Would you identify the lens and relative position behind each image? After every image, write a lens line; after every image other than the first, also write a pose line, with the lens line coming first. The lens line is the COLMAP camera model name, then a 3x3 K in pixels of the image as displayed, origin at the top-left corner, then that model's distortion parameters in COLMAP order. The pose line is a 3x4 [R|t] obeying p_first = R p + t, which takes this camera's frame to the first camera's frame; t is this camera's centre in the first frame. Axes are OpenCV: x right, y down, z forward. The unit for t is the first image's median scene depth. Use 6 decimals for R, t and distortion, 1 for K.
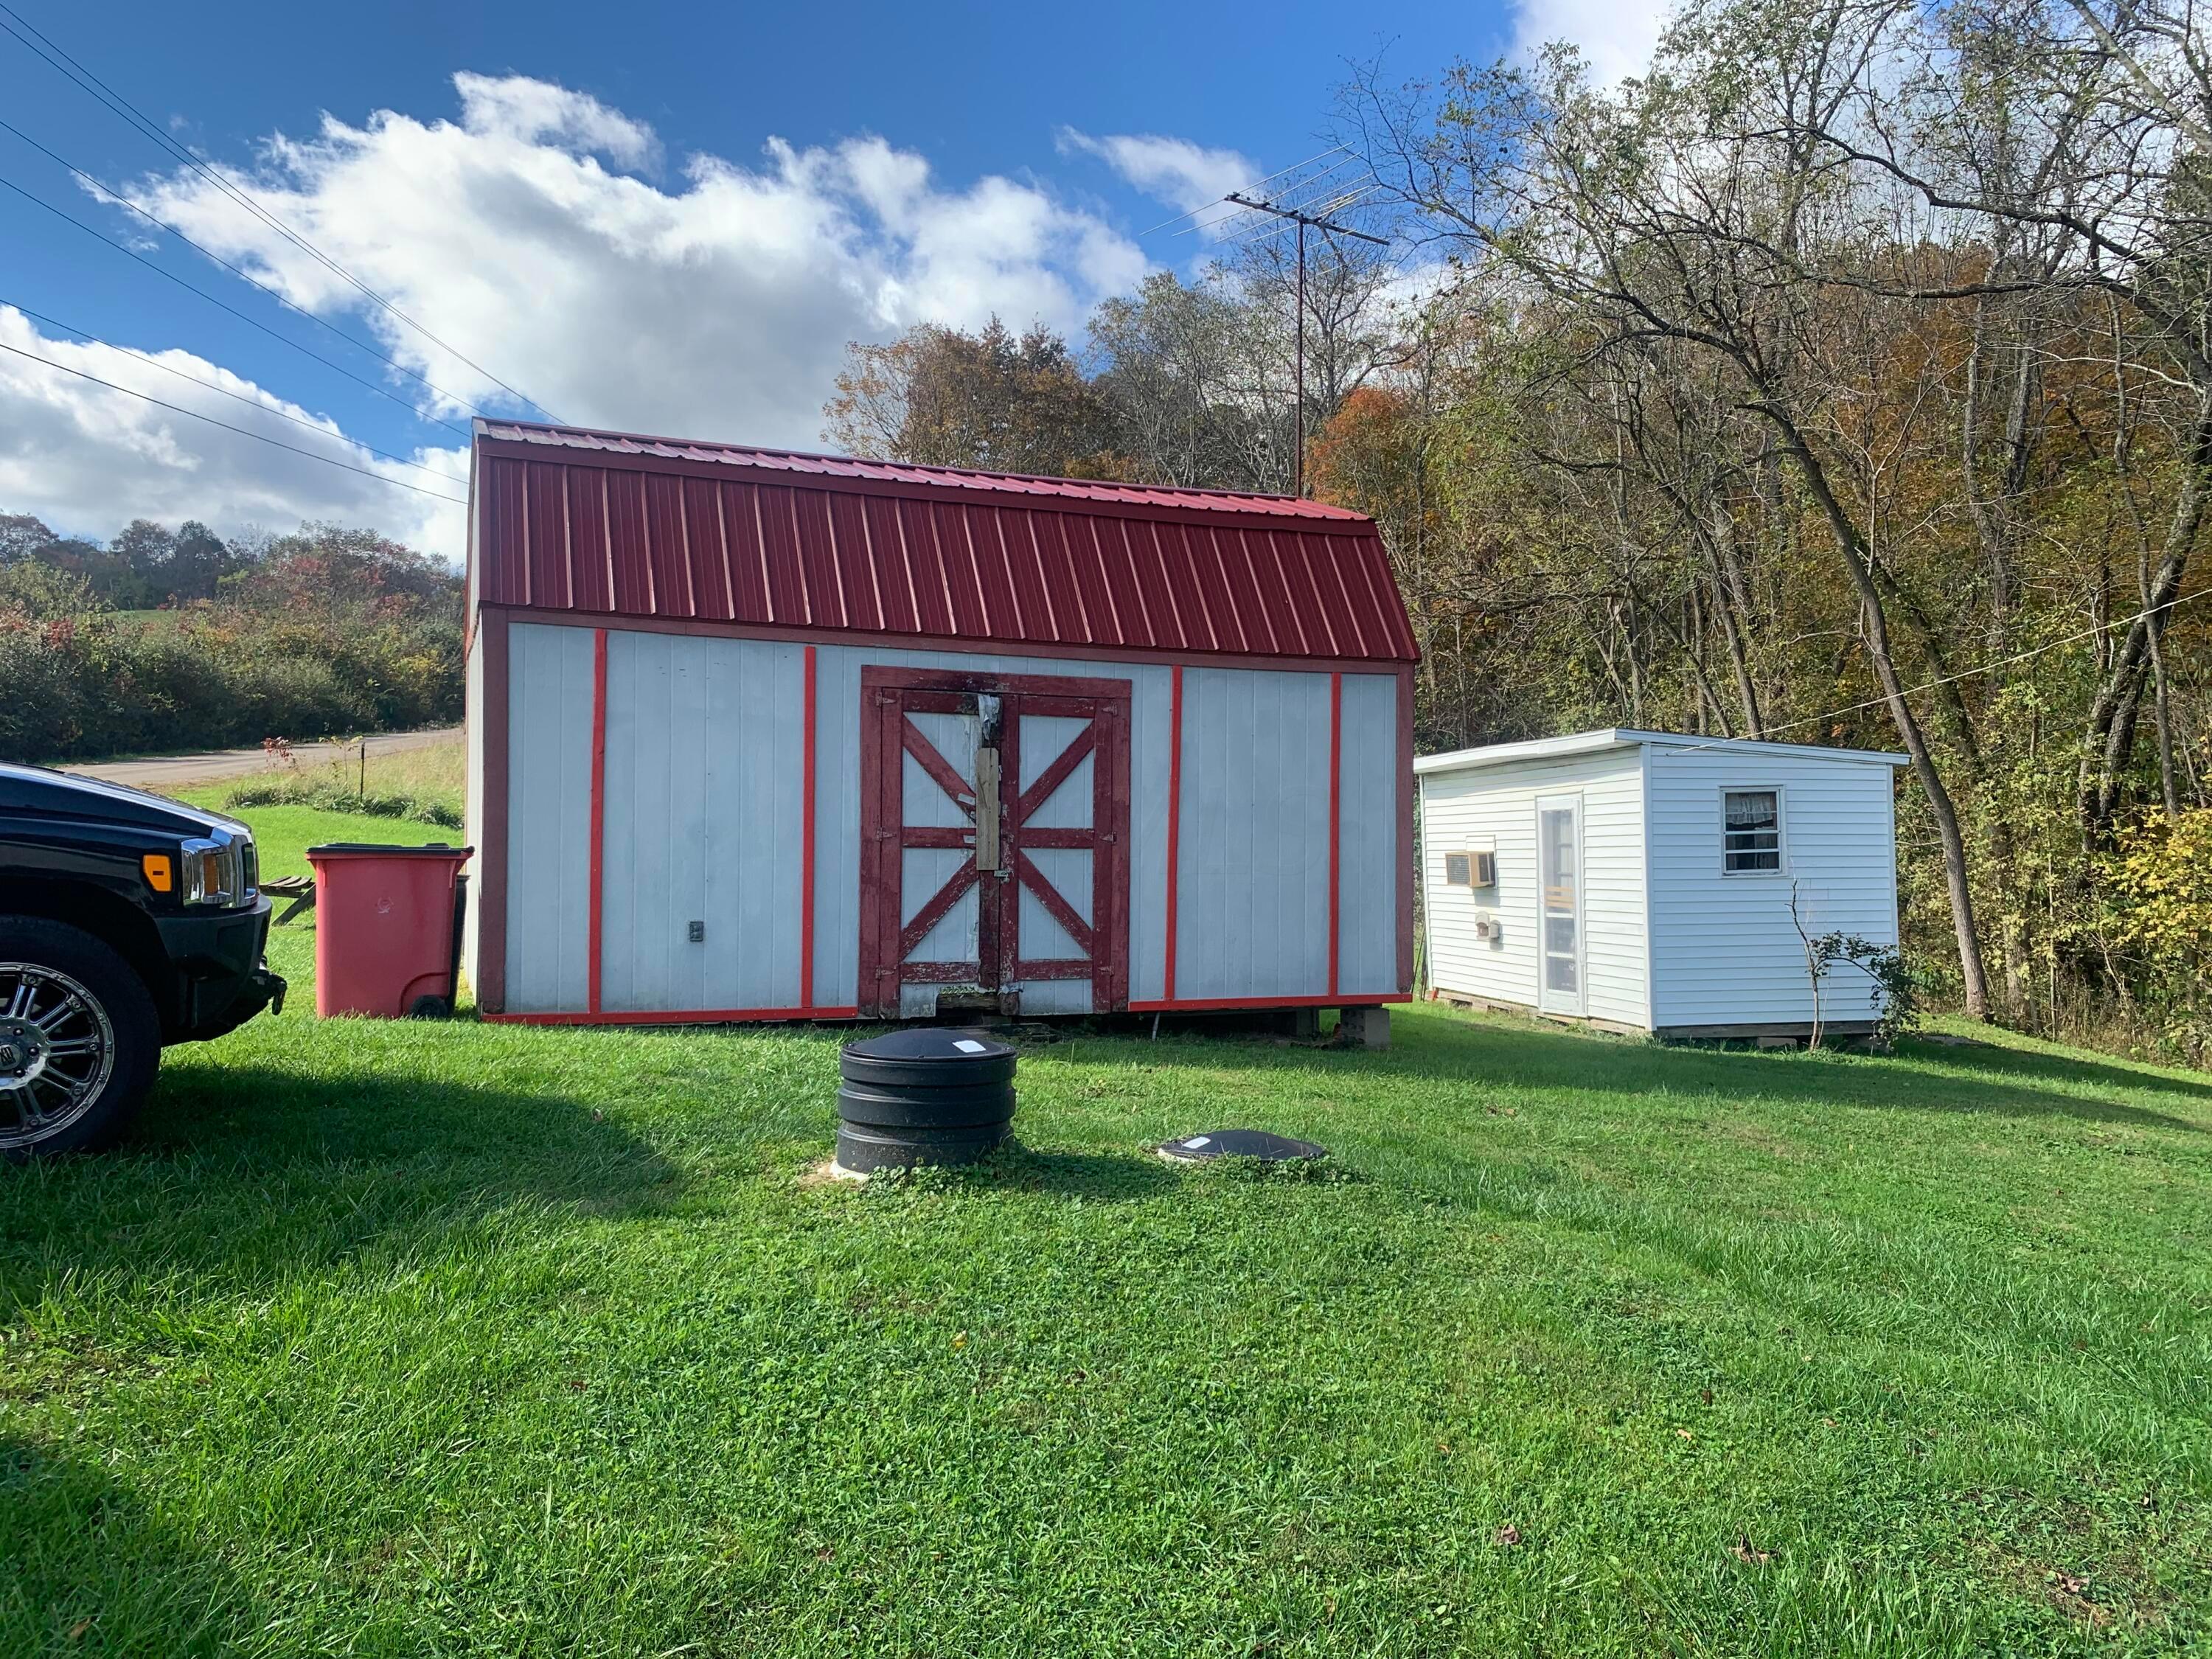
lens RADIAL K [[1709.2, 0, 1096.8], [0, 1709.2, 841.7], [0, 0, 1]] dist [0.029741, -0.034846]
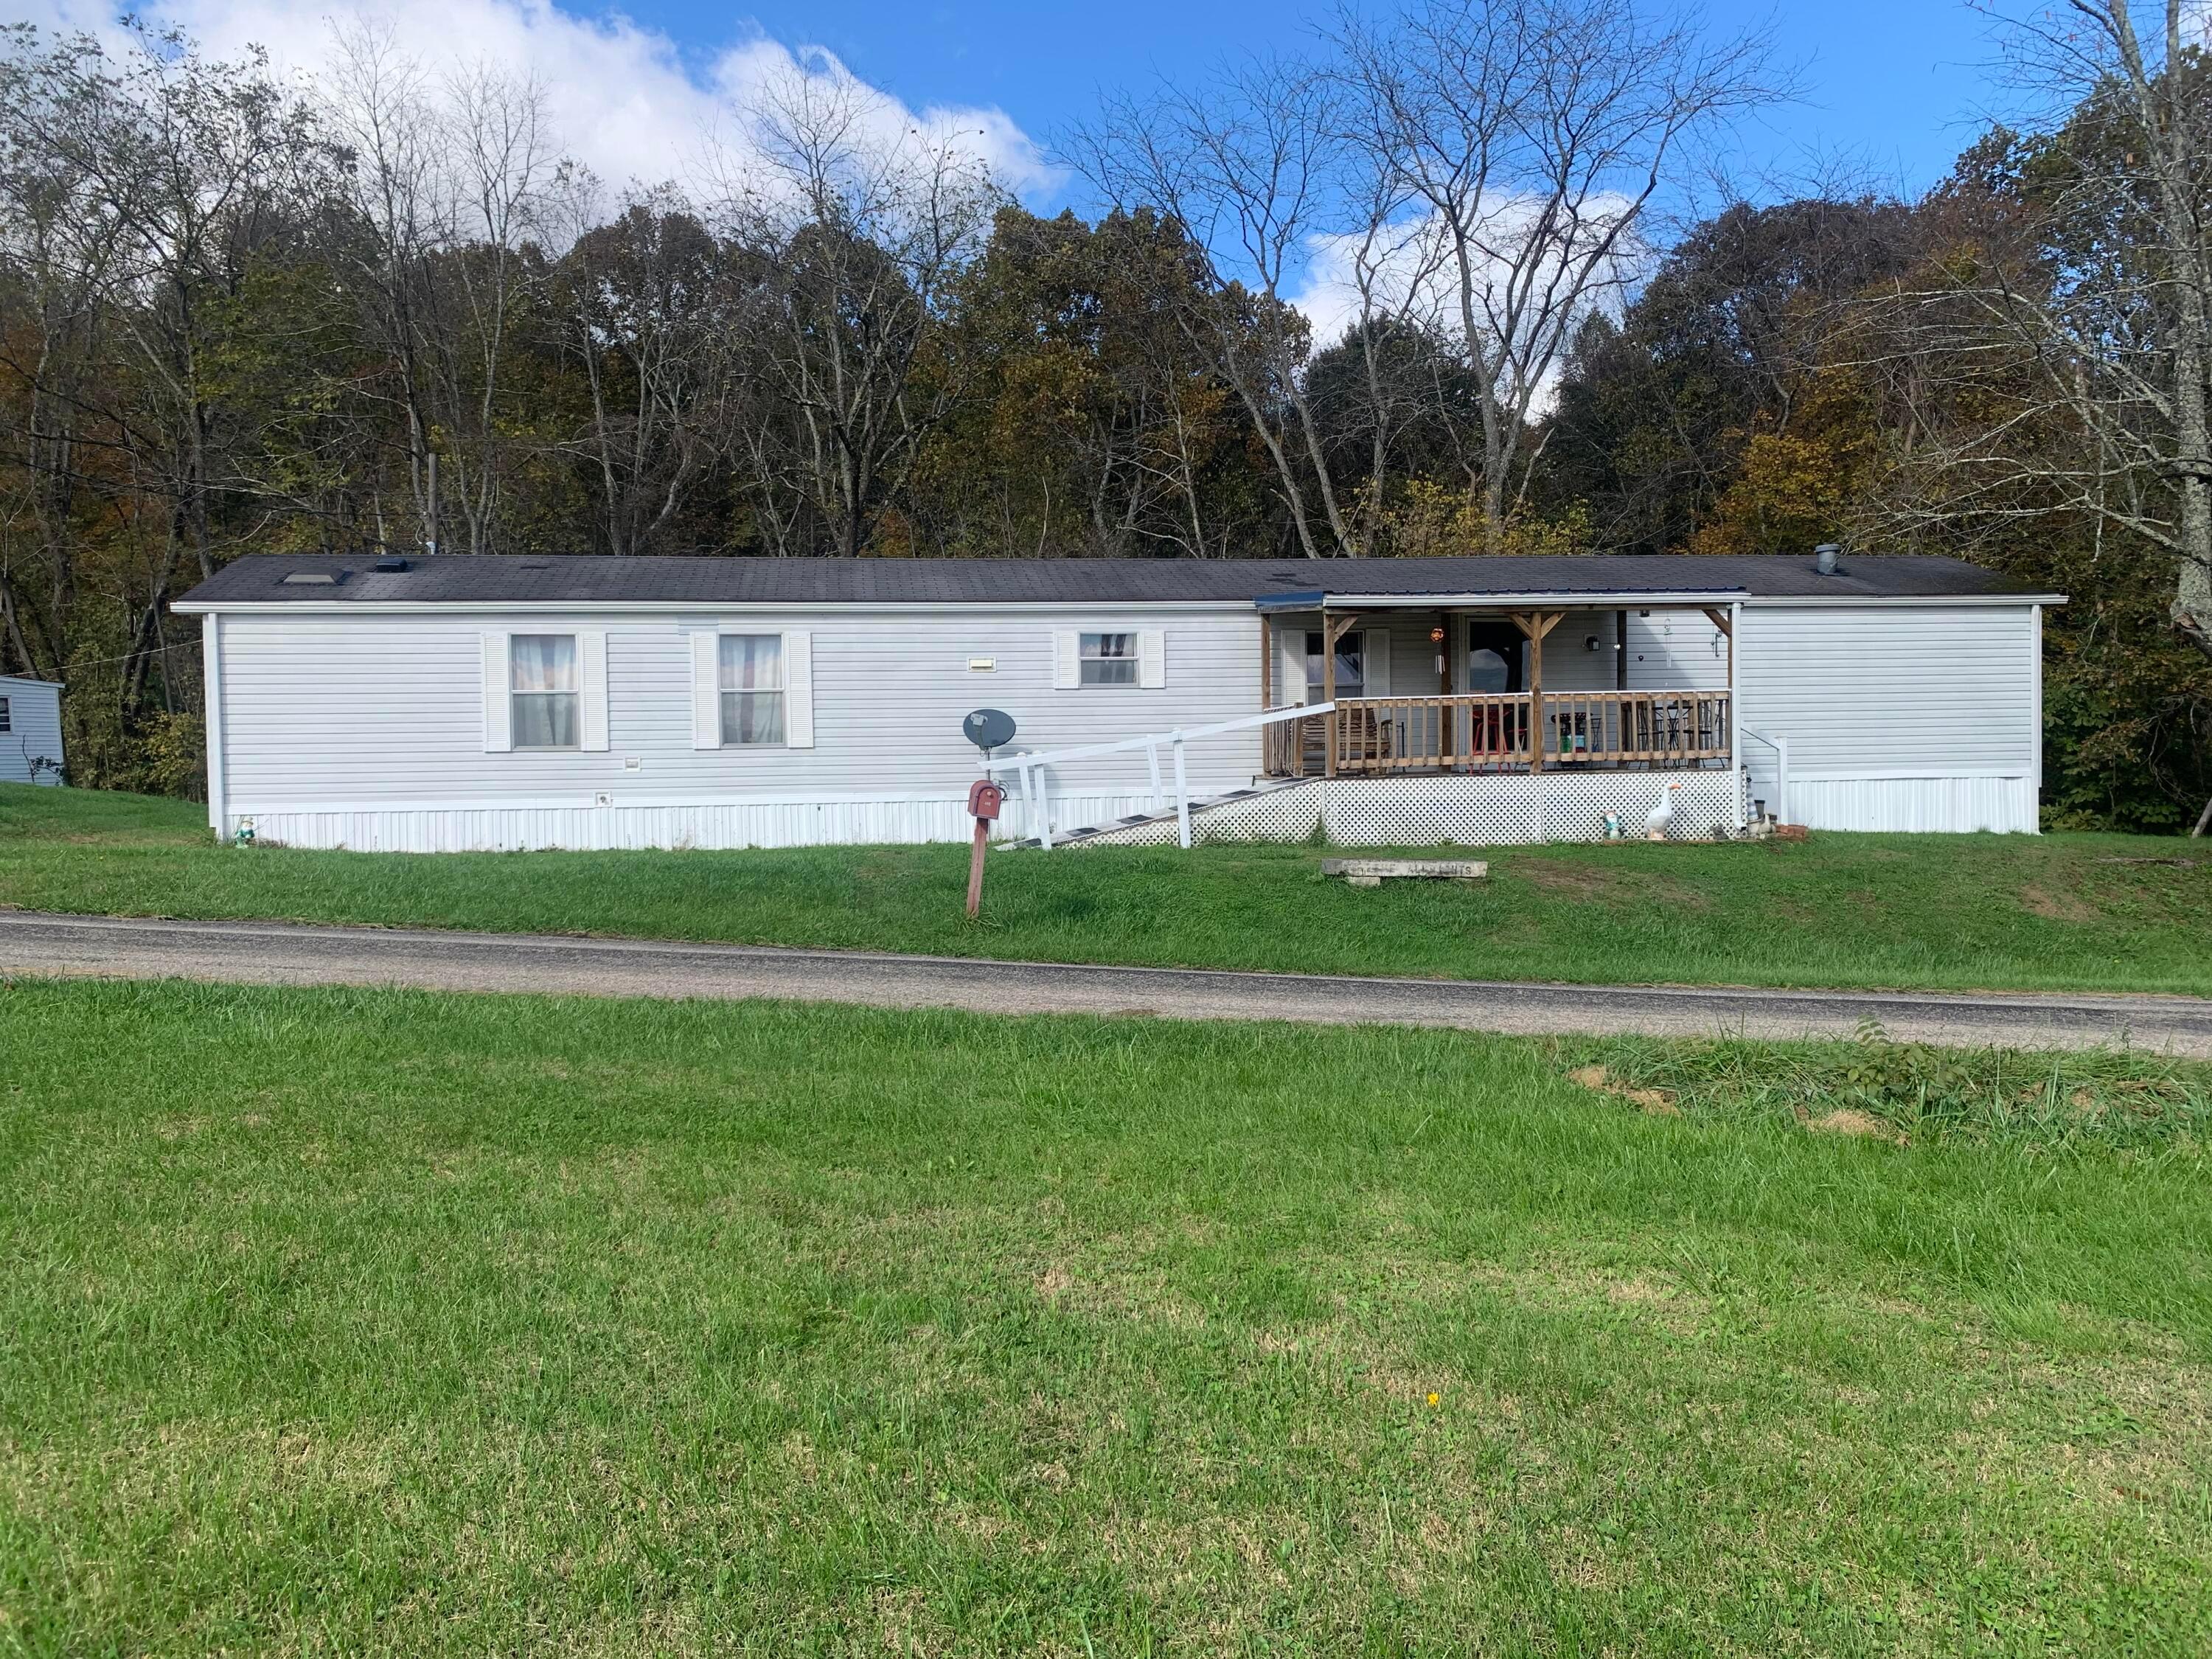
lens RADIAL K [[1709.2, 0, 1107.3], [0, 1709.2, 829.7], [0, 0, 1]] dist [0.029741, -0.034846]
pose [[0.491205, -0.041757, 0.870043, -0.818886], [0.006872, 0.999005, 0.044067, 0.051129], [-0.871017, -0.015667, 0.491003, -1.303369]]
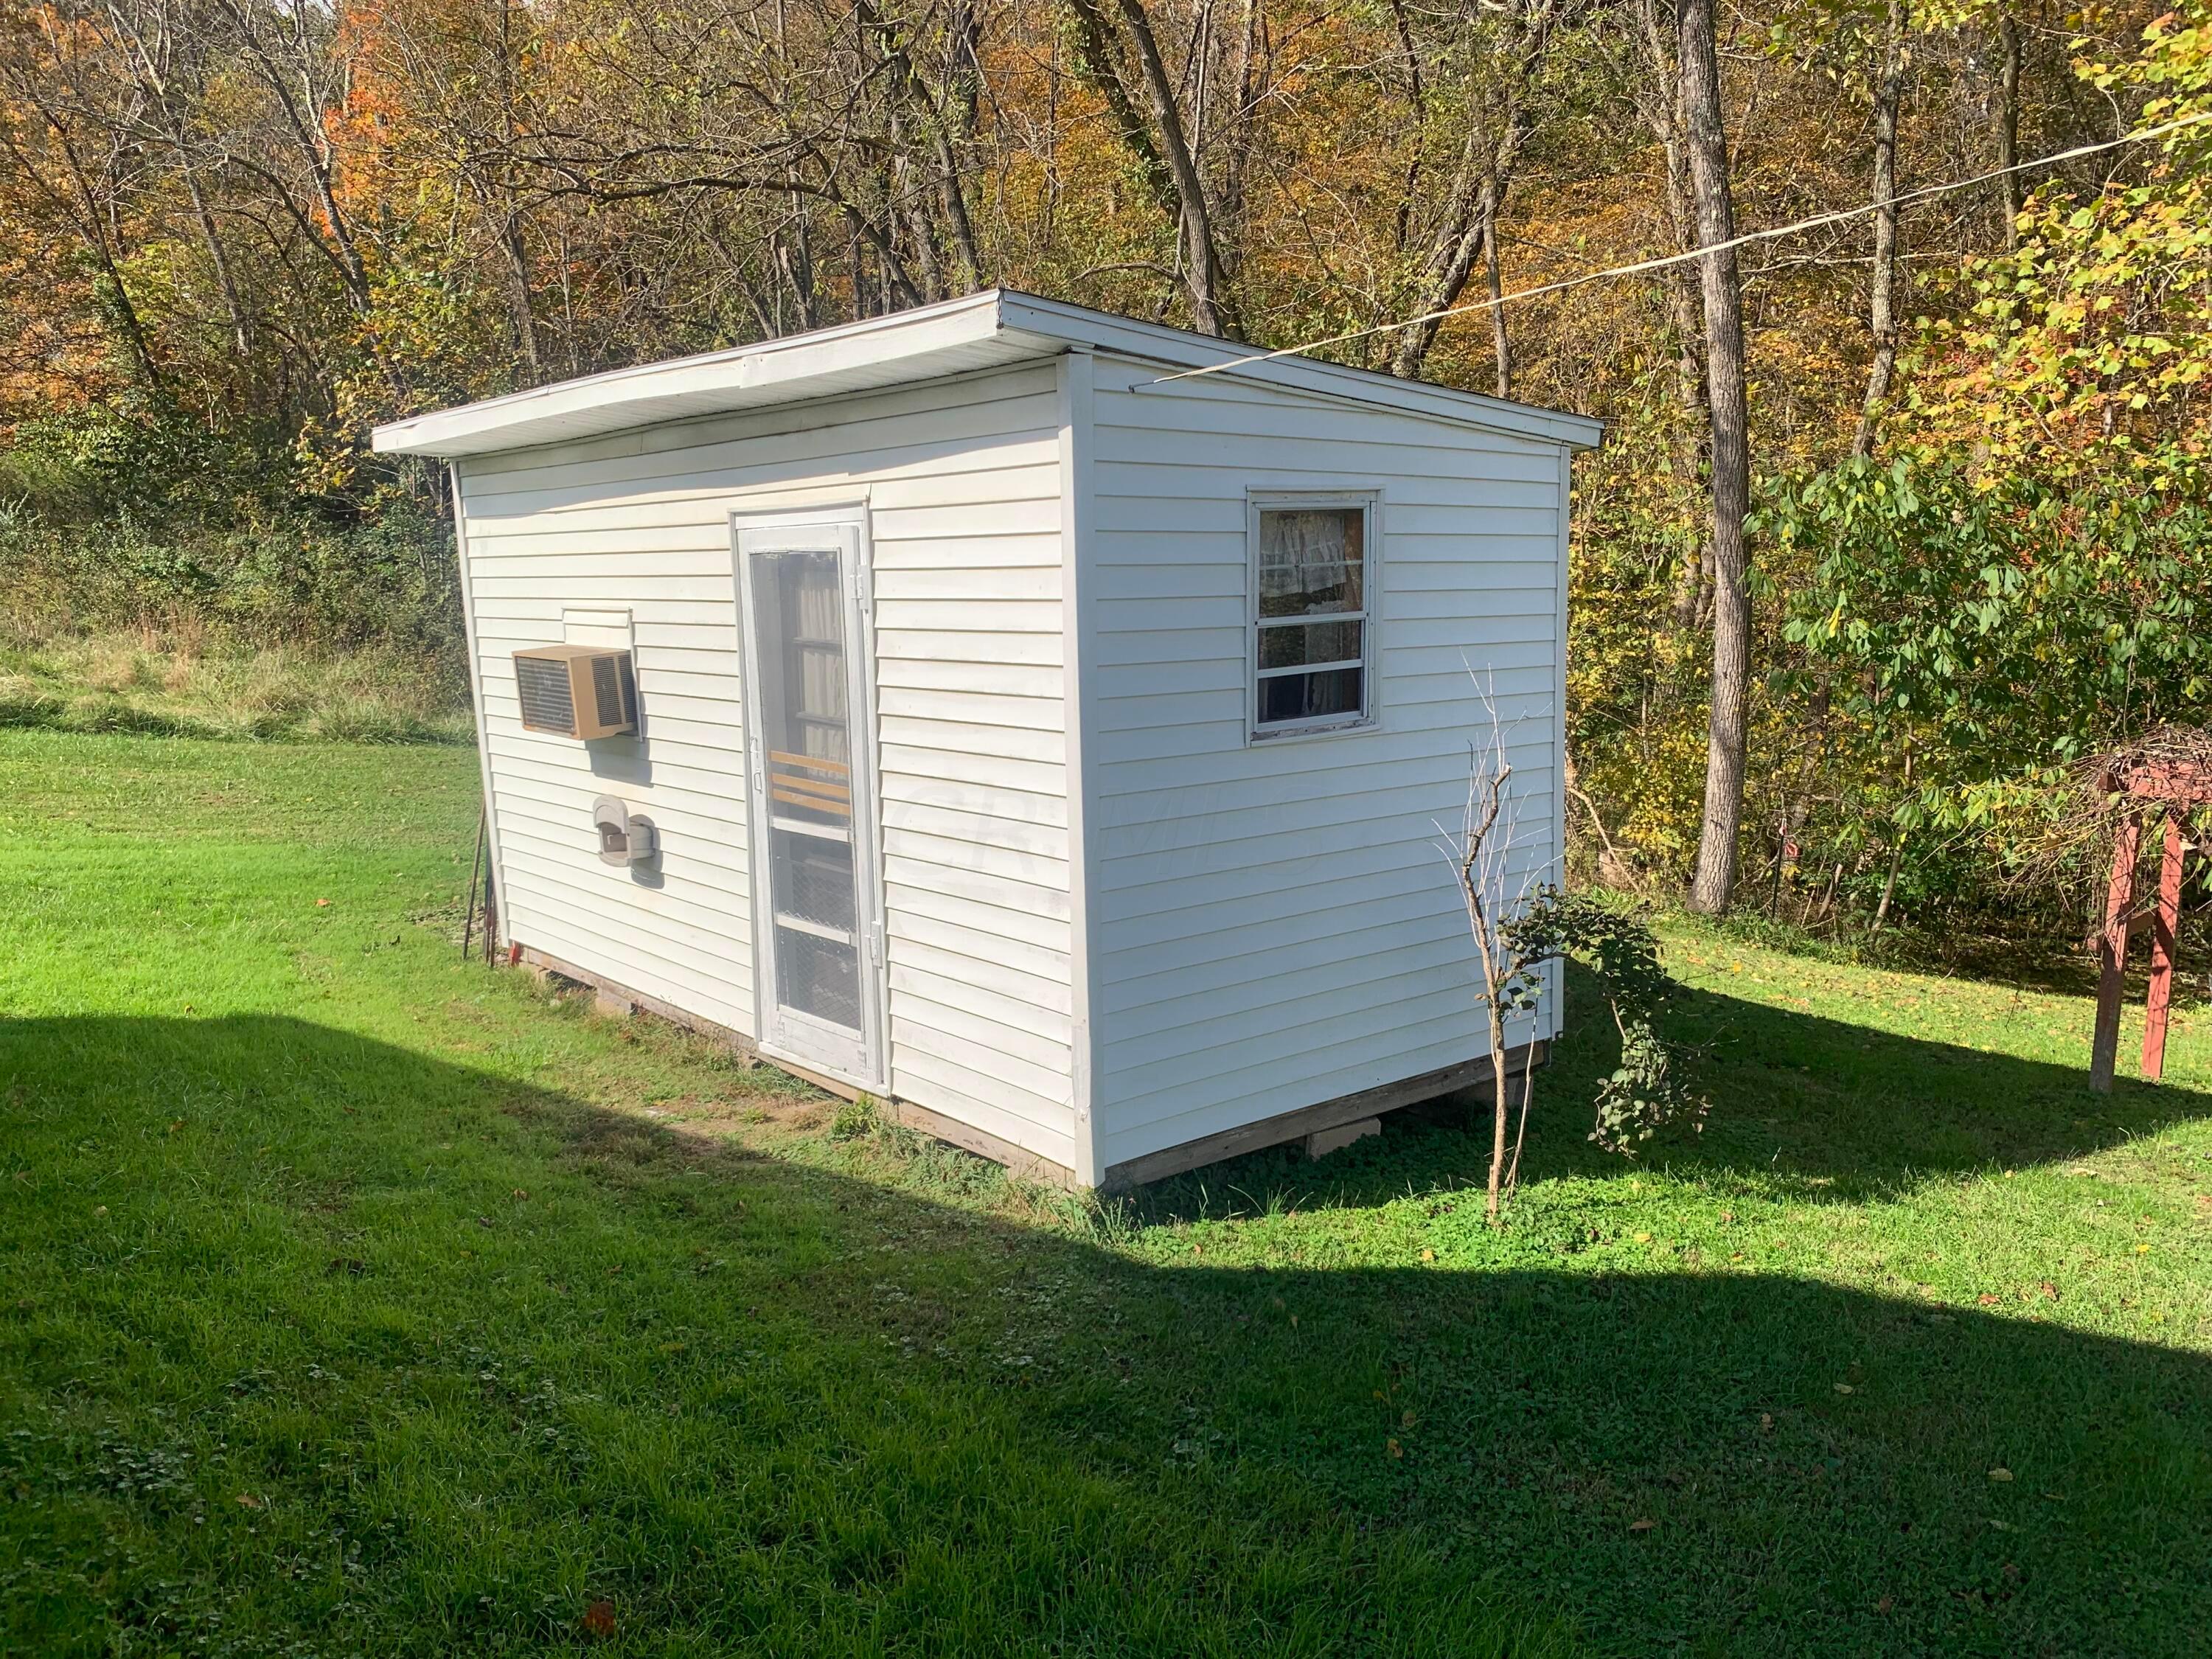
lens RADIAL K [[1709.2, 0, 1107.2], [0, 1709.2, 850.3], [0, 0, 1]] dist [0.029741, -0.034846]
pose [[0.881958, -0.075205, 0.465290, 0.145470], [-0.000954, 0.986901, 0.161322, -0.014327], [-0.471328, -0.142723, 0.870334, 0.614077]]
